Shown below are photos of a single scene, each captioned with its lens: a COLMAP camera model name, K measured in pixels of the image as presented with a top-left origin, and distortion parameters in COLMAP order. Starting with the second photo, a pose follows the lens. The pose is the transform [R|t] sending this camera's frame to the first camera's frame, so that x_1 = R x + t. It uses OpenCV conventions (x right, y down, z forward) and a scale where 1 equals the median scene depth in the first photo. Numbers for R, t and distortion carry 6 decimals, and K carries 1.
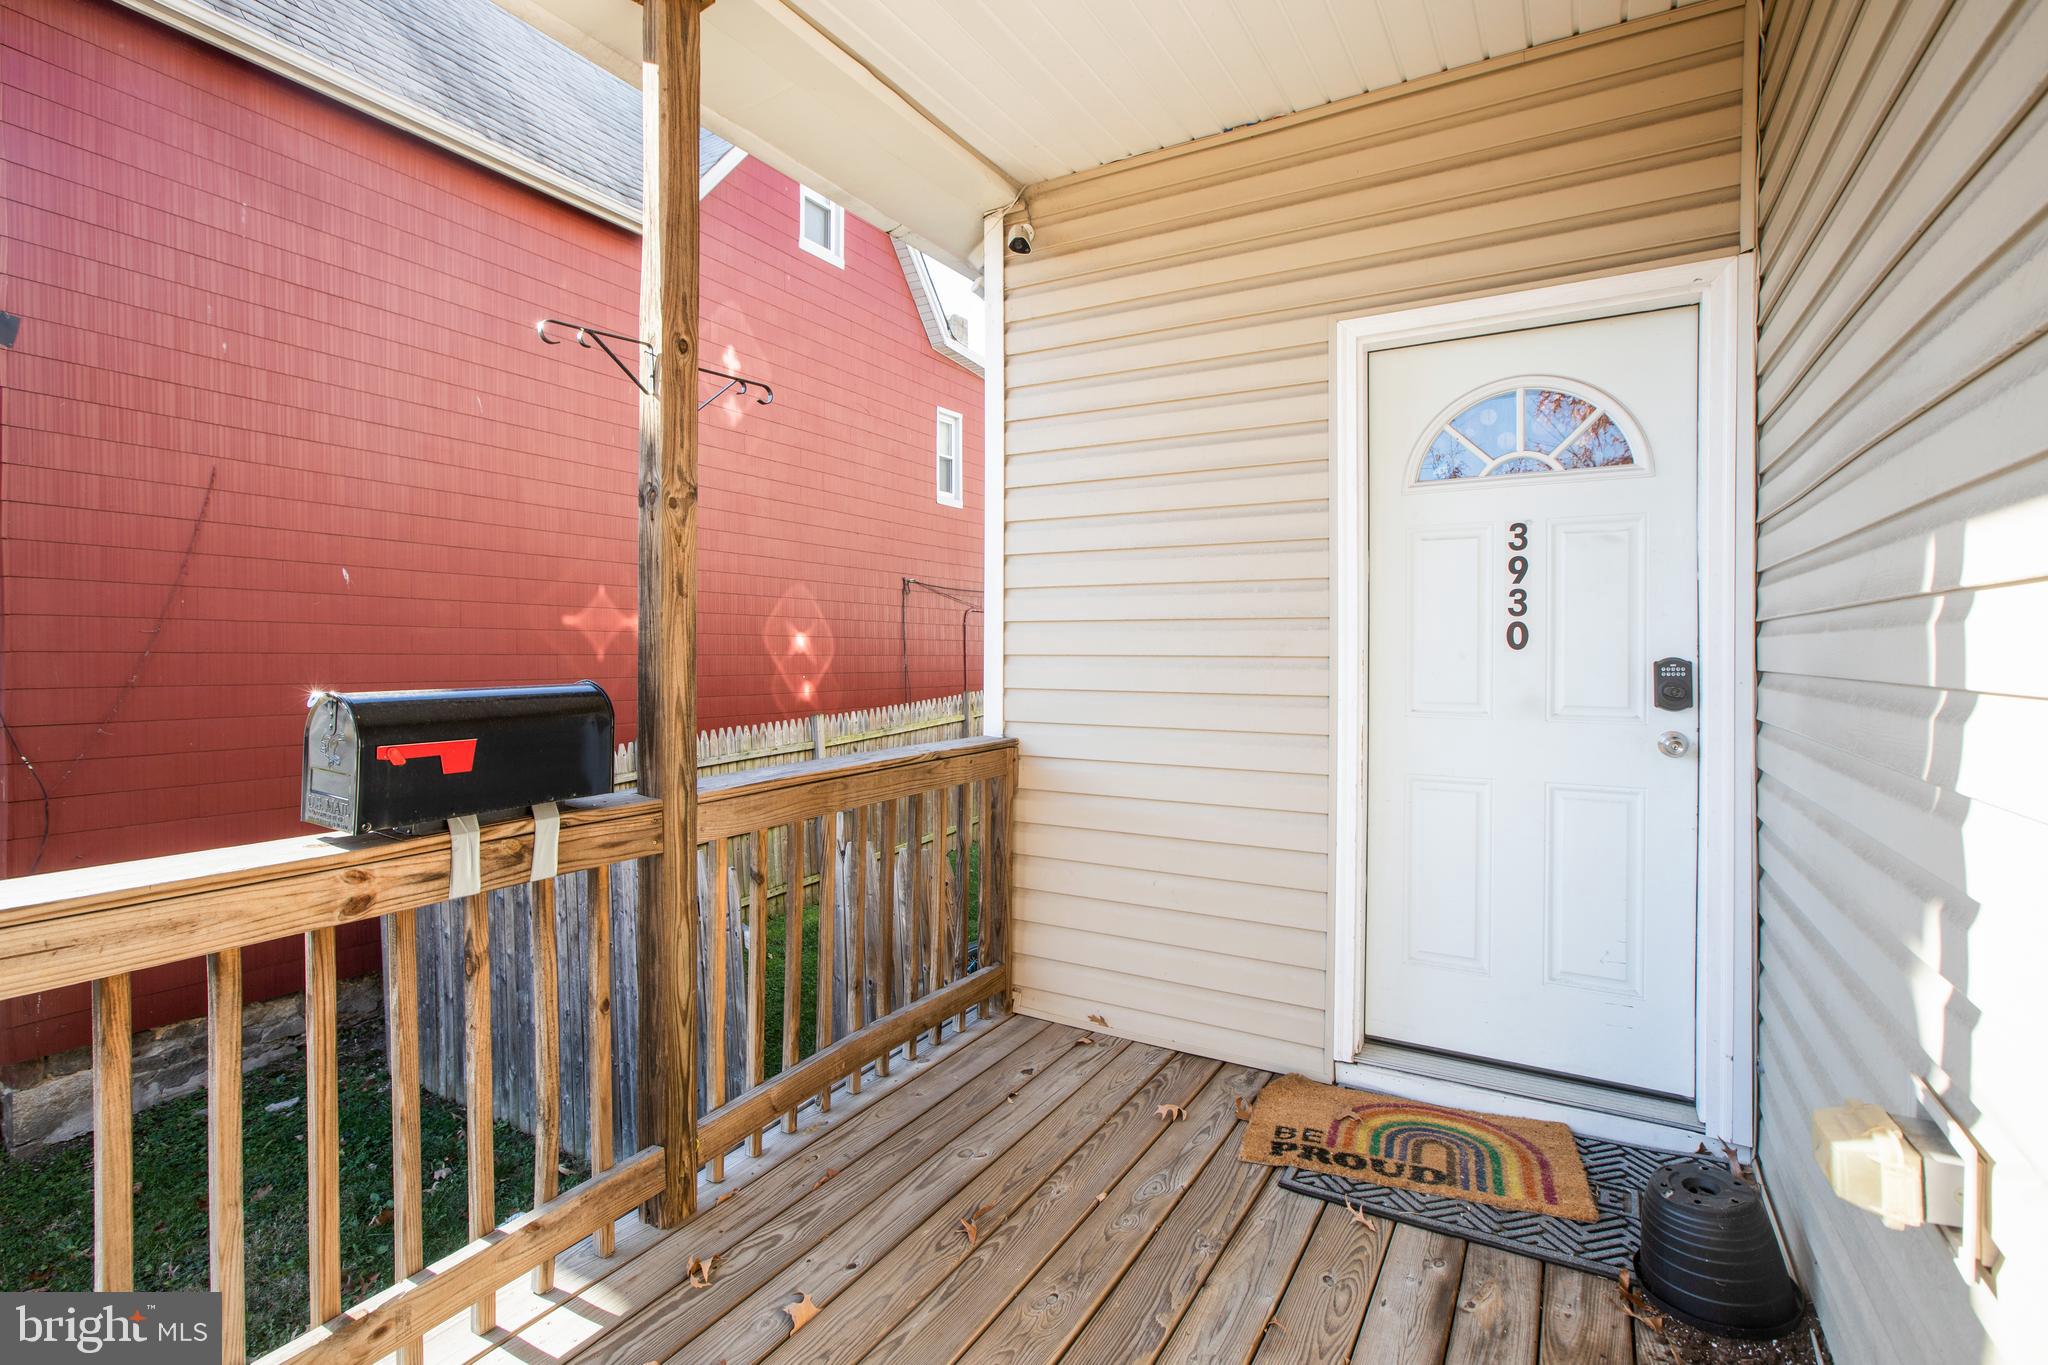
lens RADIAL K [[968.3, 0, 995.1], [0, 968.3, 646.2], [0, 0, 1]] dist [-0.038188, 0.016497]
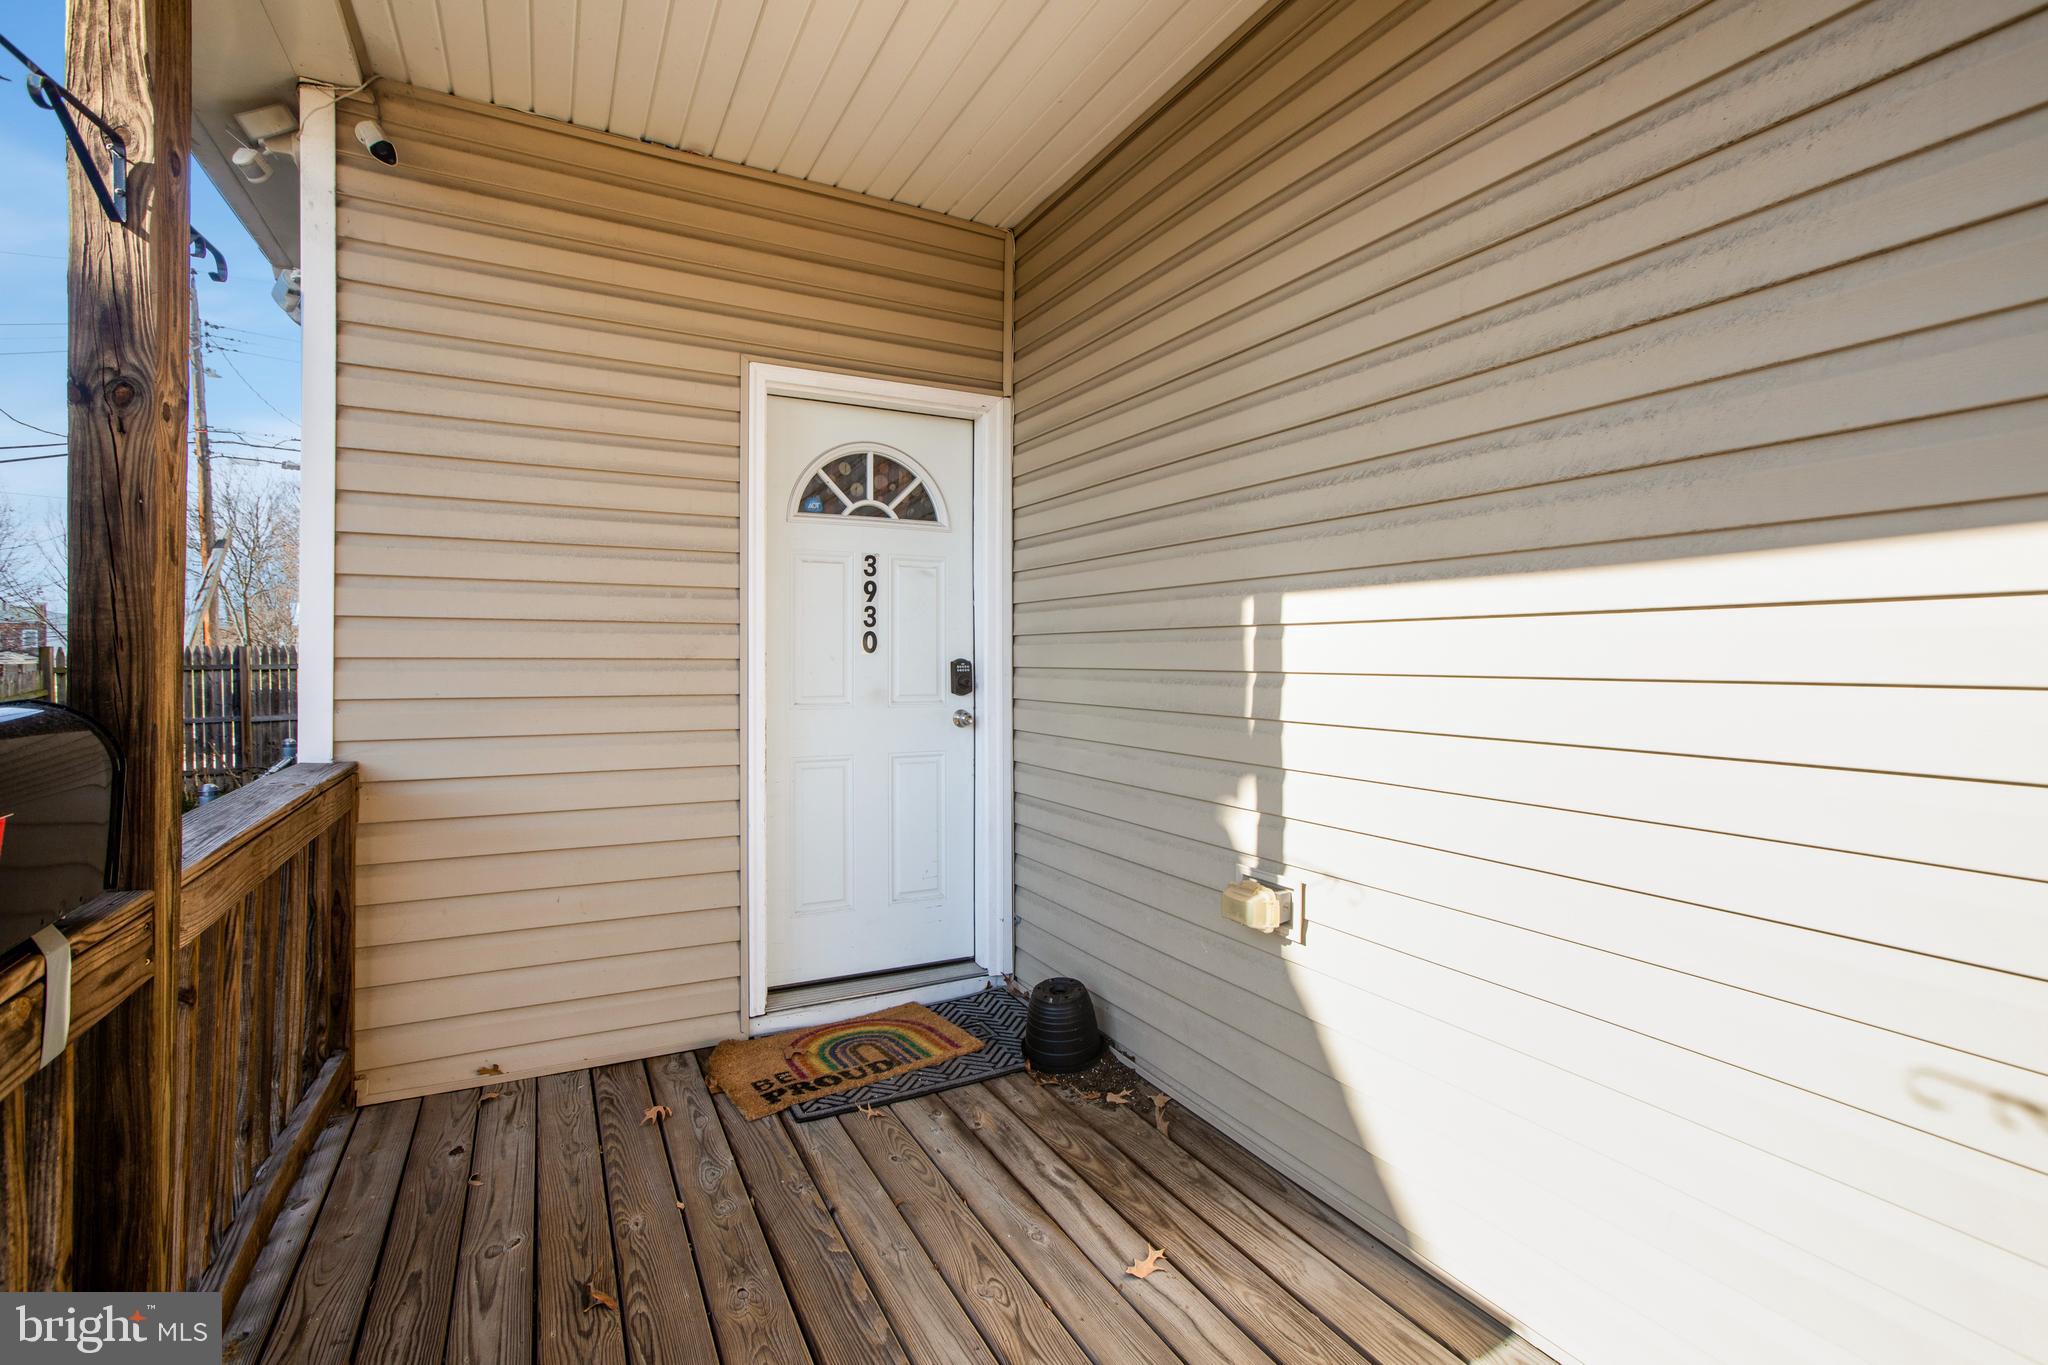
lens RADIAL K [[968.3, 0, 991.5], [0, 968.3, 646.5], [0, 0, 1]] dist [-0.038188, 0.016497]
pose [[0.506805, 0.009681, 0.862007, -0.540302], [-0.006067, 0.999952, -0.007664, 0.004263], [-0.862040, -0.001345, 0.506839, 0.208199]]
